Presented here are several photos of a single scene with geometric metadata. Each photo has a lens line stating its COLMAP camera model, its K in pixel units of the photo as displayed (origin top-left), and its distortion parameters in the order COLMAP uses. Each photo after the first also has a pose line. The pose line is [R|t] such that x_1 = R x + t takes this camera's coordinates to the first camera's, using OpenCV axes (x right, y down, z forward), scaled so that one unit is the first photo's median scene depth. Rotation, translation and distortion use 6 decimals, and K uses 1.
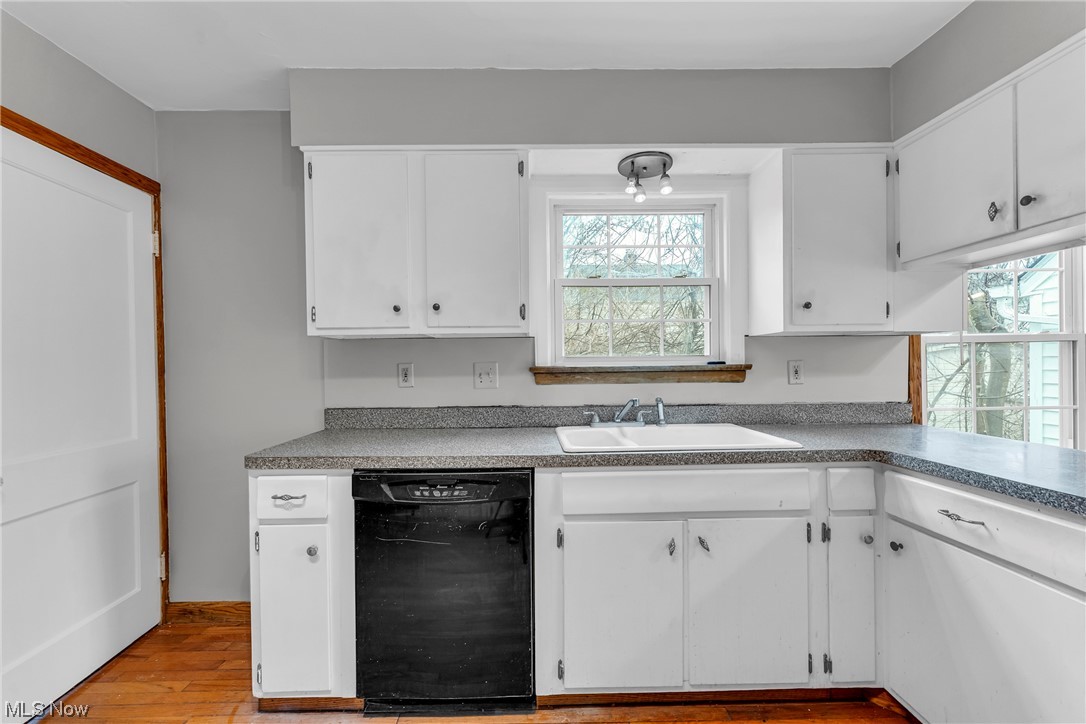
lens RADIAL K [[436.5, 0, 534.3], [0, 436.5, 366.7], [0, 0, 1]] dist [0.000991, -0.000660]
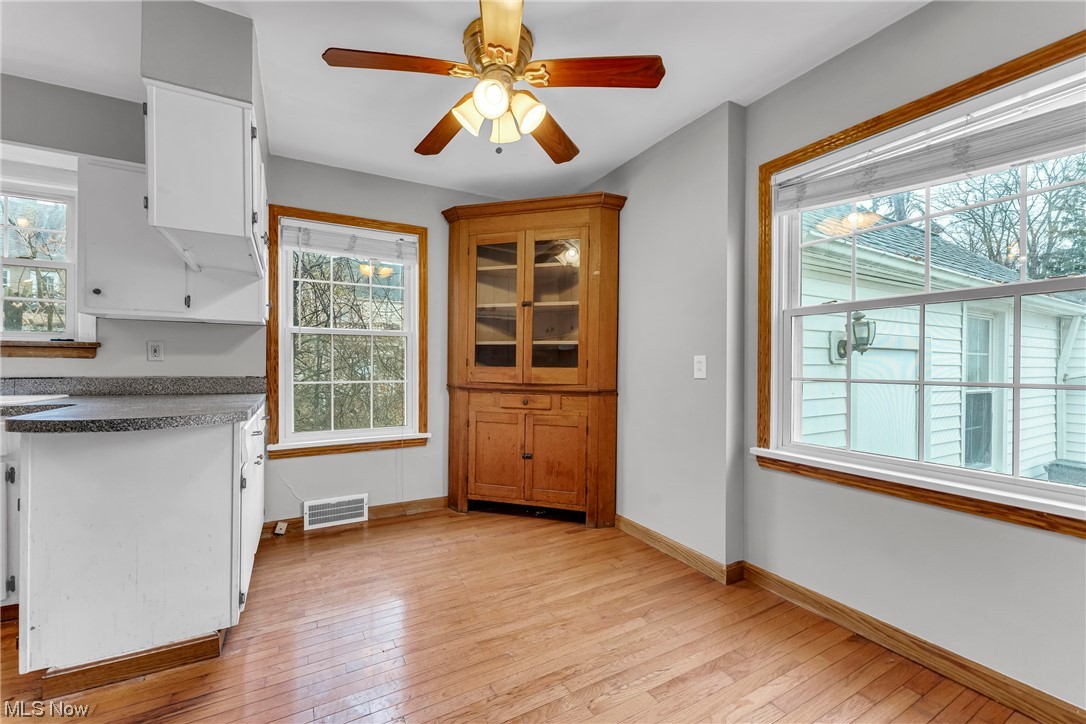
lens RADIAL K [[436.5, 0, 536.8], [0, 436.5, 367.7], [0, 0, 1]] dist [0.000991, -0.000660]
pose [[0.877674, 0.015597, 0.479003, 0.954718], [-0.014431, 0.999877, -0.006115, 0.051207], [-0.479040, -0.001546, 0.877792, -0.543217]]
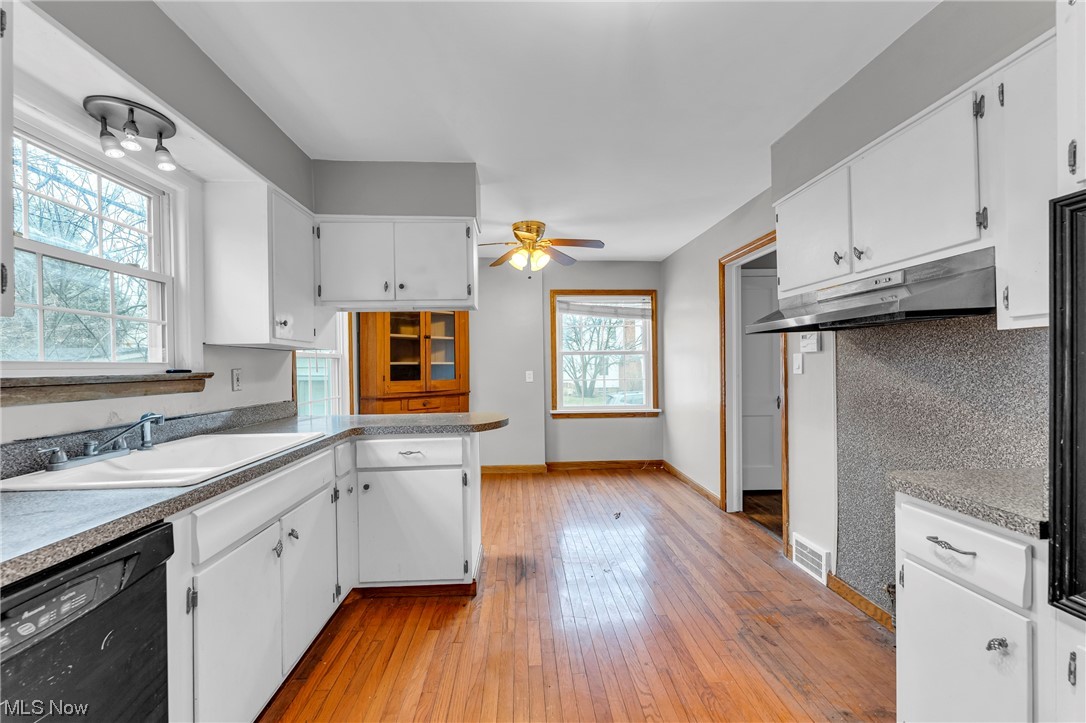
lens RADIAL K [[436.5, 0, 537.3], [0, 436.5, 365.4], [0, 0, 1]] dist [0.000991, -0.000660]
pose [[-0.038208, 0.012460, 0.999192, -0.522490], [0.019263, 0.999746, -0.011730, 0.004170], [-0.999084, 0.018800, -0.038438, 0.299317]]
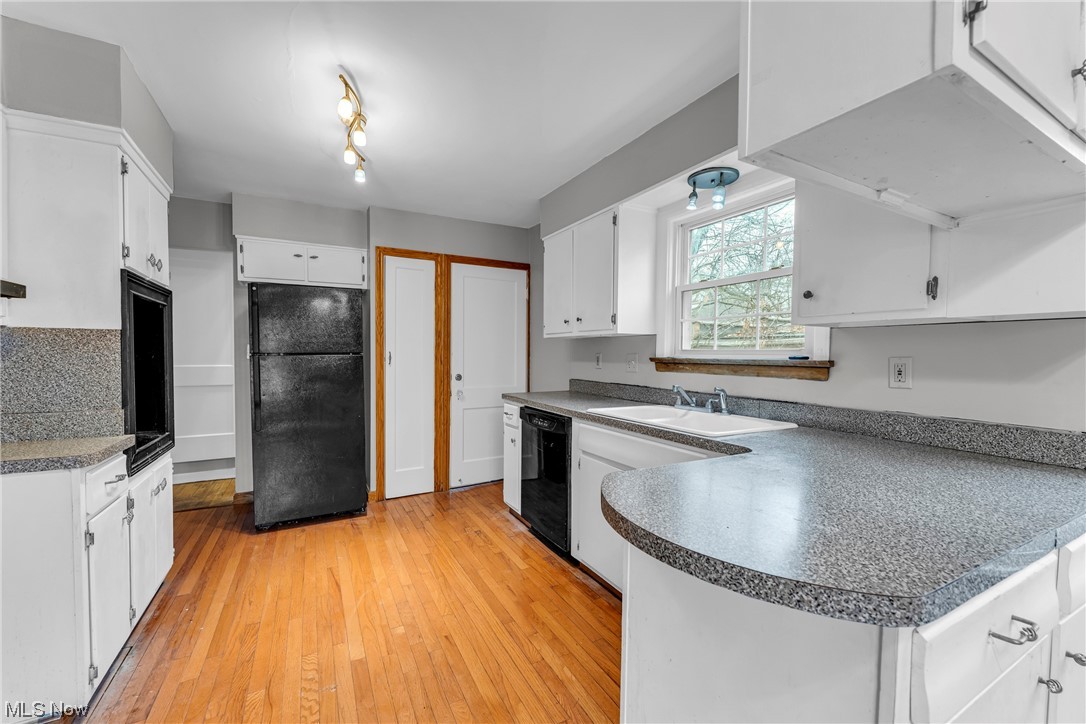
lens RADIAL K [[436.5, 0, 537.3], [0, 436.5, 367.3], [0, 0, 1]] dist [0.000991, -0.000660]
pose [[0.459844, 0.043096, -0.886953, 0.997835], [-0.018827, 0.999070, 0.038783, -0.014447], [0.887800, -0.001136, 0.460228, 0.089091]]
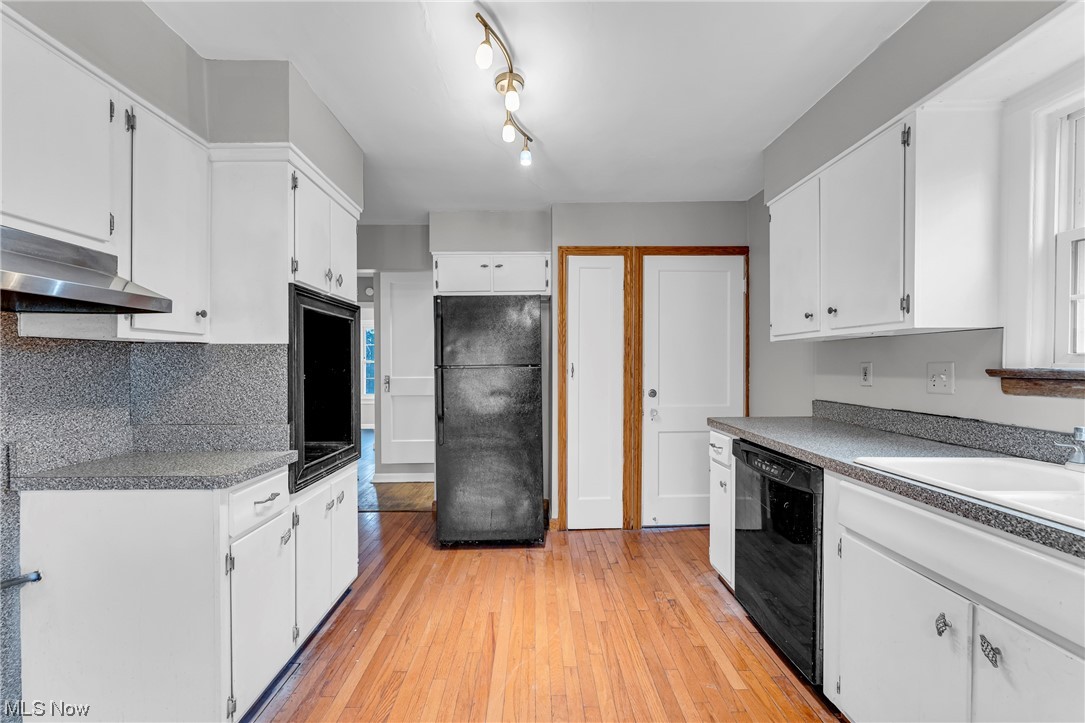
lens RADIAL K [[436.1, 0, 534.2], [0, 436.1, 368.4], [0, 0, 1]] dist [0.000991, -0.000660]
pose [[-0.000320, 0.022782, -0.999740, 0.719984], [-0.004754, 0.999729, 0.022784, -0.013467], [0.999989, 0.004760, -0.000212, 0.234169]]
